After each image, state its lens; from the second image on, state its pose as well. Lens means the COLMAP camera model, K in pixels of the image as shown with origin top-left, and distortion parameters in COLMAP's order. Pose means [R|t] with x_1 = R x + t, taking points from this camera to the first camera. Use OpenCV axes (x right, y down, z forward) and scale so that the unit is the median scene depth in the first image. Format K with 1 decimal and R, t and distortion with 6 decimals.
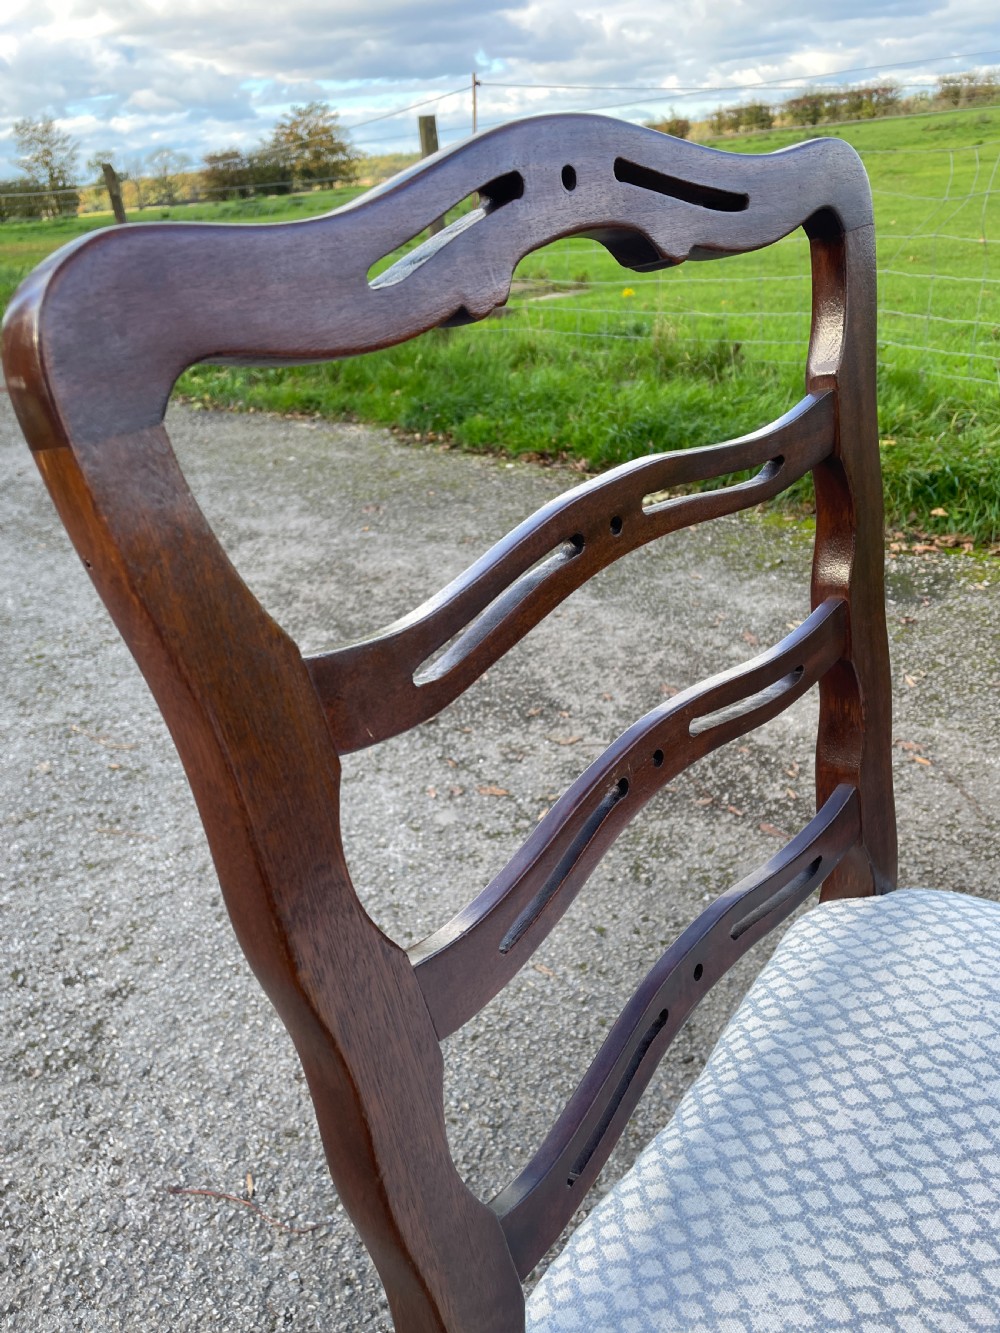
lens RADIAL K [[1007.1, 0, 495.0], [0, 1007.1, 650.4], [0, 0, 1]] dist [0.091615, -0.116536]
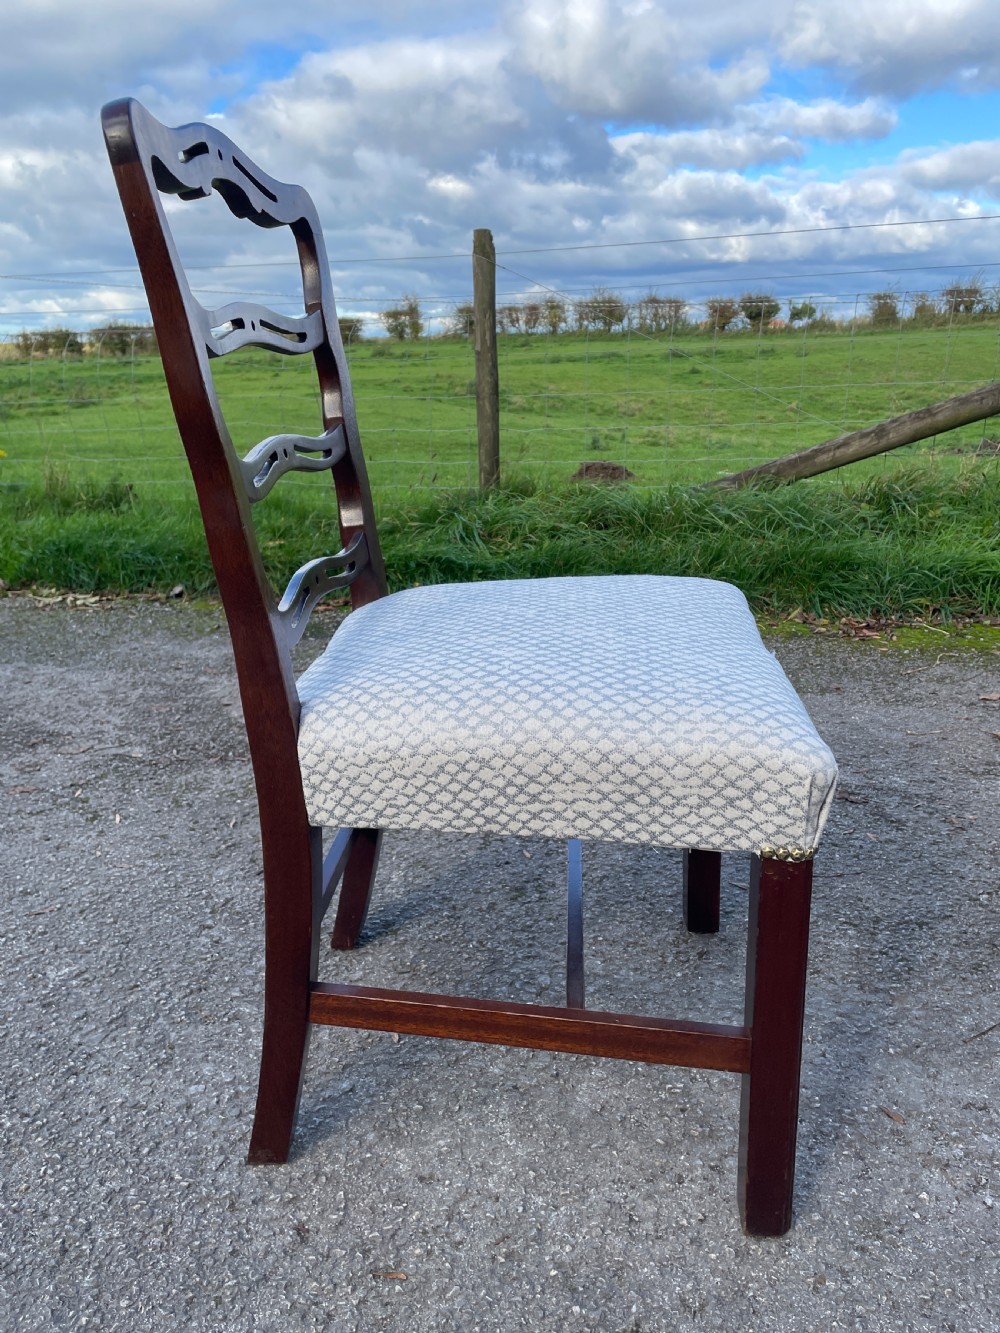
lens RADIAL K [[1007.1, 0, 493.7], [0, 1007.1, 663.4], [0, 0, 1]] dist [0.091615, -0.116536]
pose [[0.819639, -0.100582, 0.563982, -0.133807], [0.202070, 0.971951, -0.120331, 0.166437], [-0.536059, 0.212592, 0.816973, -0.151296]]
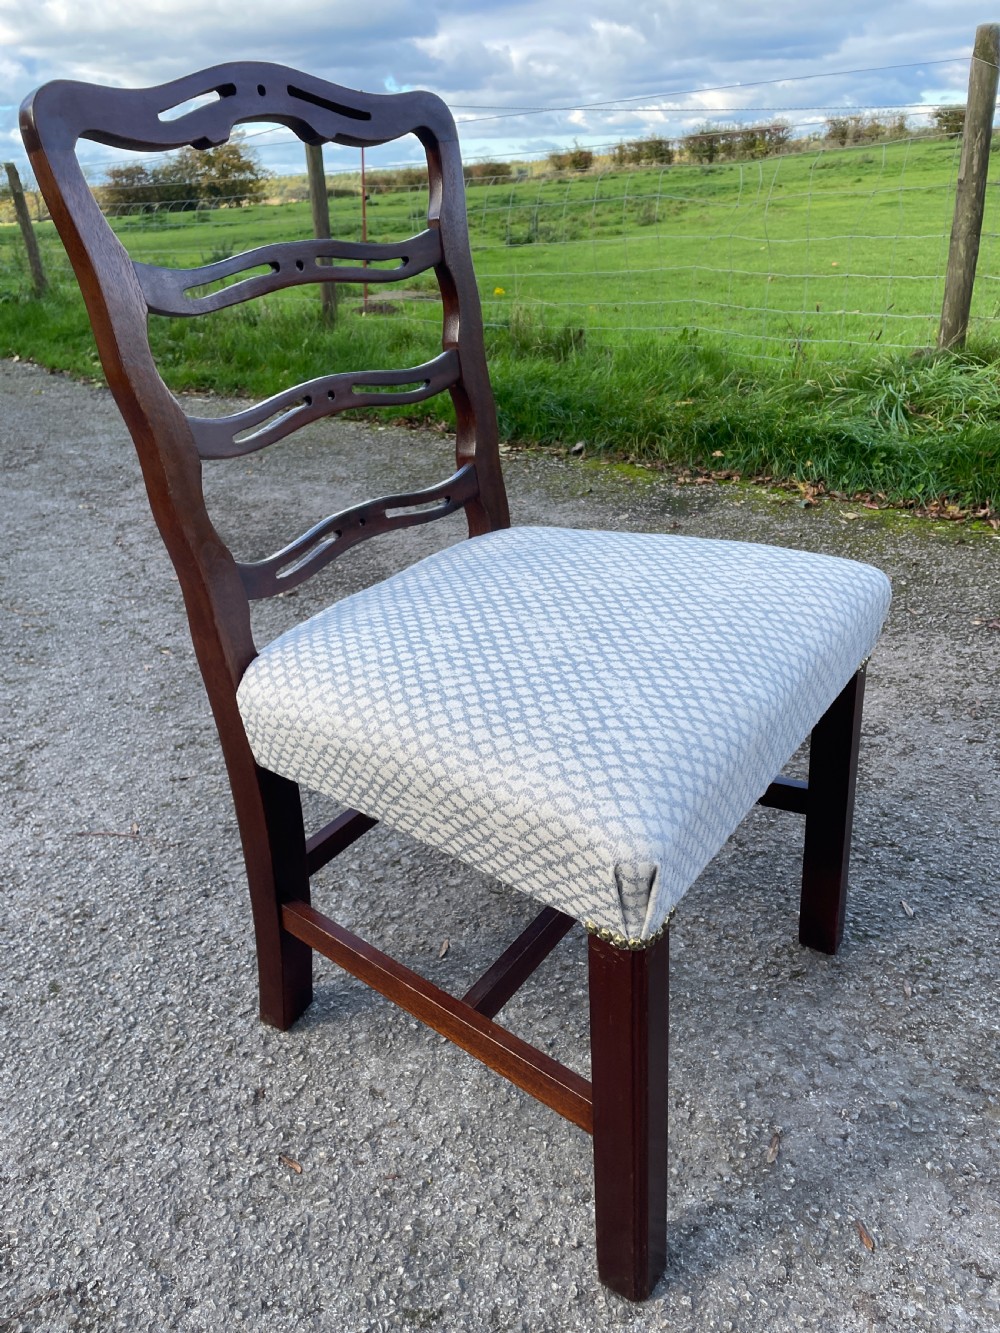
lens RADIAL K [[1007.1, 0, 494.7], [0, 1007.1, 656.2], [0, 0, 1]] dist [0.091615, -0.116536]
pose [[0.996426, -0.006185, 0.084245, 0.062576], [0.007577, 0.999840, -0.016206, 0.131802], [-0.084131, 0.016786, 0.996313, -0.204098]]
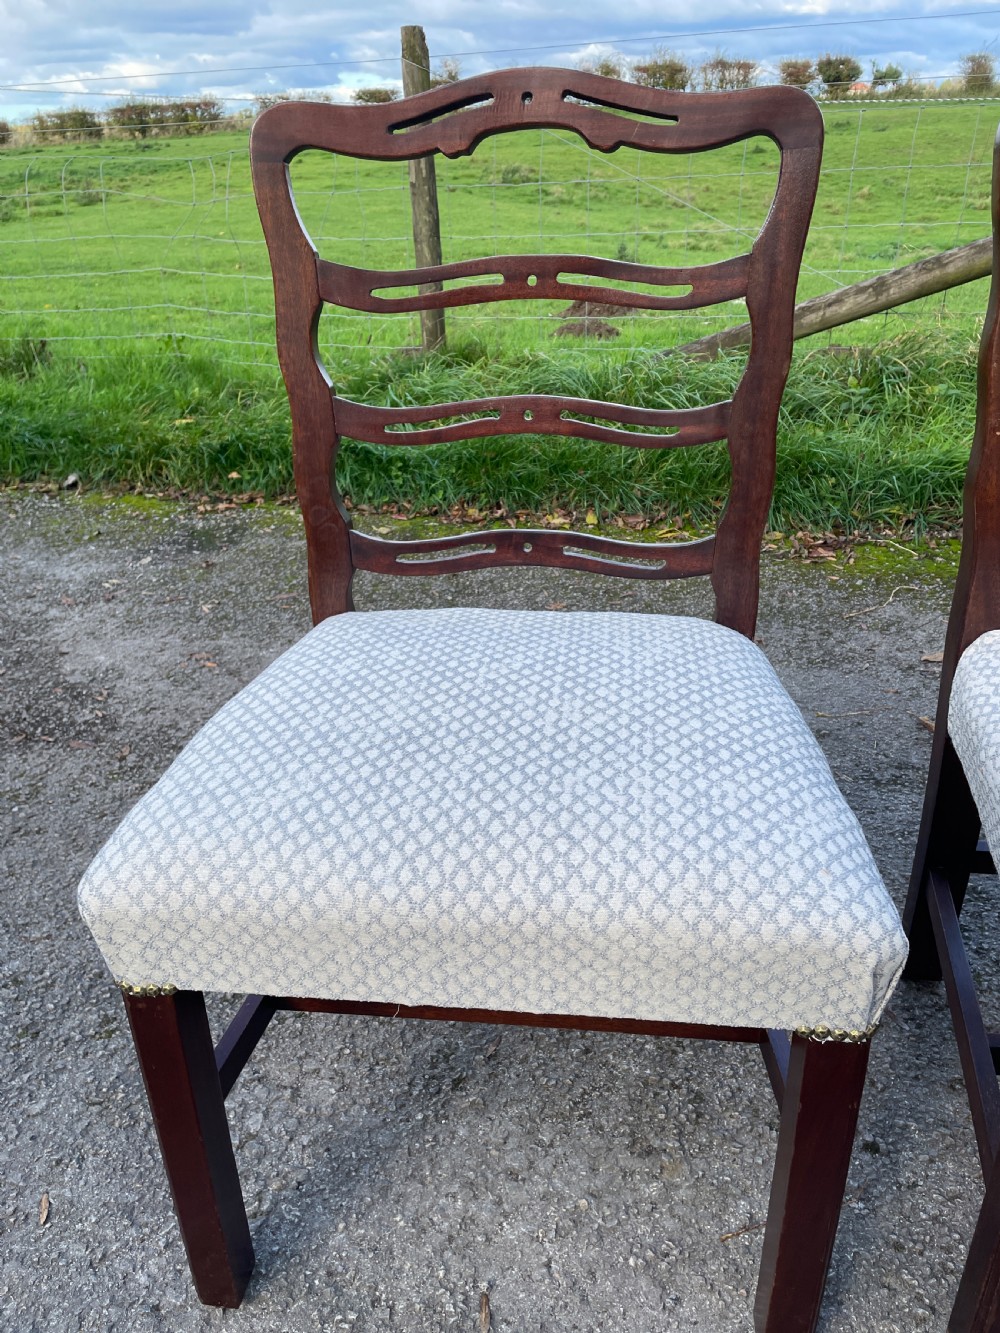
lens RADIAL K [[1007.1, 0, 501.0], [0, 1007.1, 672.0], [0, 0, 1]] dist [0.091615, -0.116536]
pose [[0.842728, -0.200775, 0.499498, 0.071859], [0.197104, 0.978497, 0.060766, 0.075034], [-0.500958, 0.047244, 0.864181, -0.141836]]
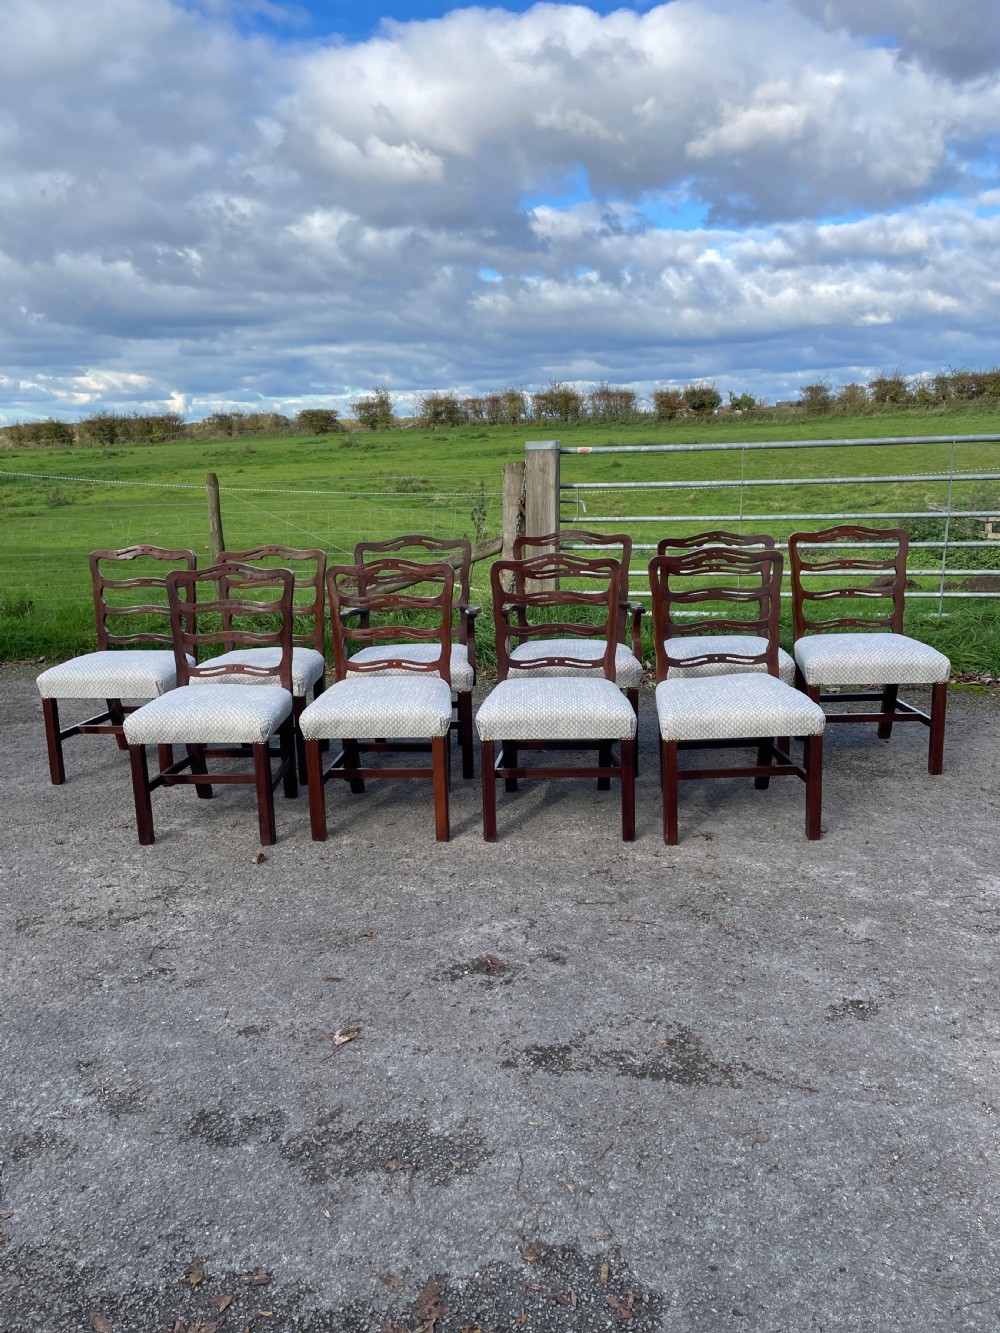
lens RADIAL K [[1007.1, 0, 503.6], [0, 1007.1, 668.2], [0, 0, 1]] dist [0.091615, -0.116536]
pose [[0.810570, -0.072156, 0.581179, -0.283868], [0.215154, 0.959674, -0.180927, 0.596322], [-0.544688, 0.271697, 0.793408, -1.630178]]
